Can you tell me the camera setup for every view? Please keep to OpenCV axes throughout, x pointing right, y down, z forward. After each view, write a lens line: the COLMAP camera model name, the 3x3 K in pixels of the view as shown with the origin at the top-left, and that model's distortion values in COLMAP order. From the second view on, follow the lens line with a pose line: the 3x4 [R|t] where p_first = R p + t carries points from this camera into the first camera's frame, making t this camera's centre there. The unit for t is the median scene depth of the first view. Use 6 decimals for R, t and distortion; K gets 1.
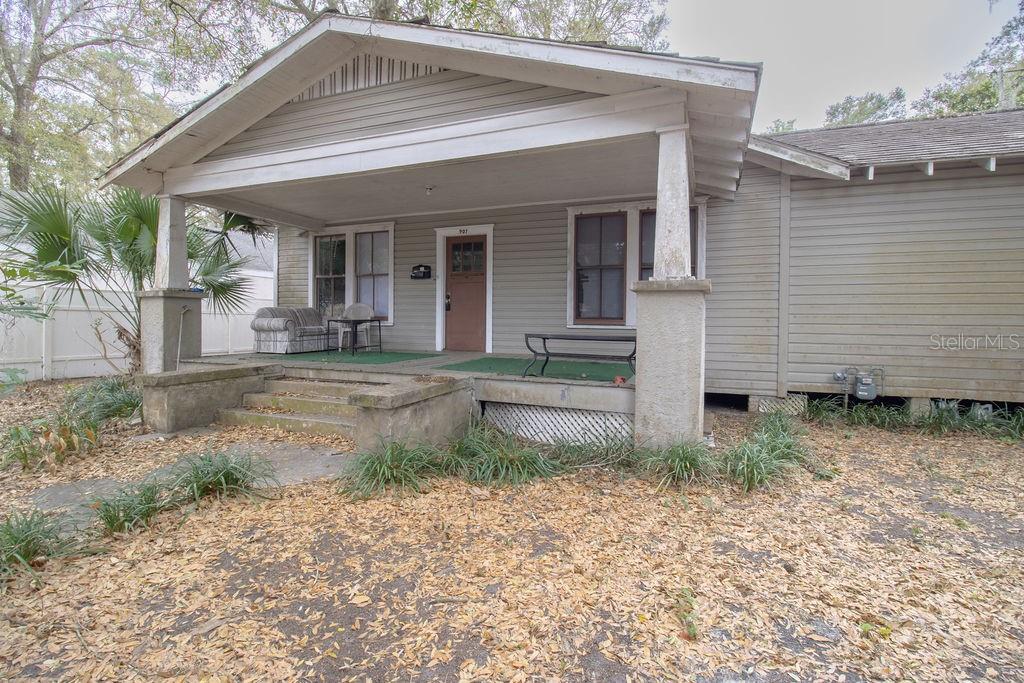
lens RADIAL K [[485.9, 0, 509.8], [0, 485.9, 337.6], [0, 0, 1]] dist [-0.002501, -0.000183]
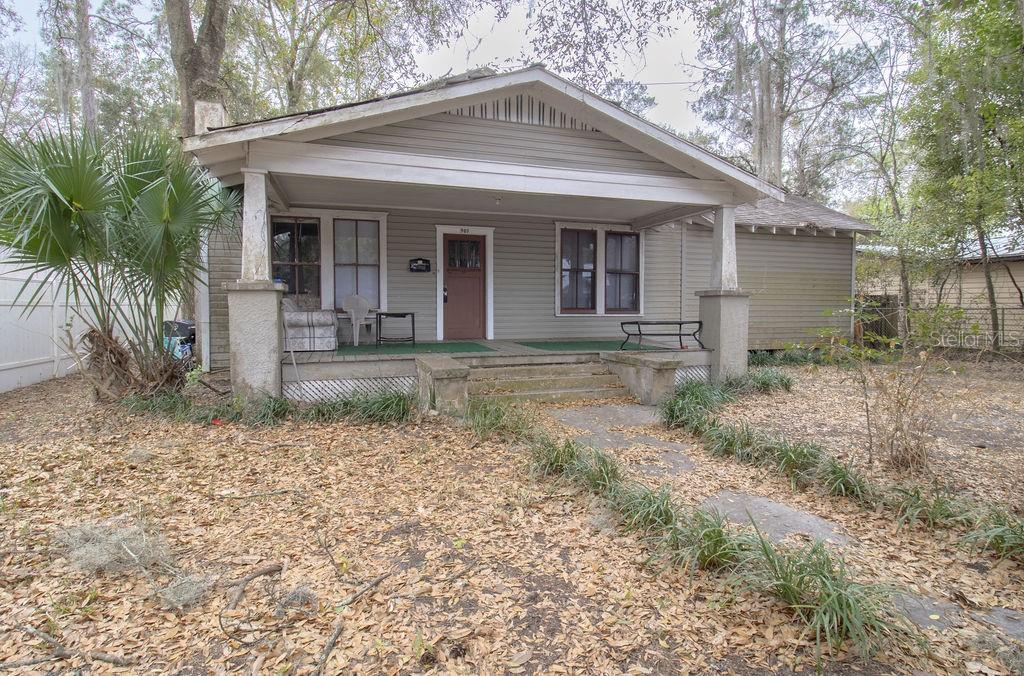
lens RADIAL K [[554.8, 0, 512.0], [0, 554.8, 338.0], [0, 0, 1]] dist [-0.000920, -0.000007]
pose [[0.757202, -0.045000, 0.651629, -0.855612], [0.029308, 0.998960, 0.034929, -0.016892], [-0.652523, -0.007350, 0.757733, -0.024583]]
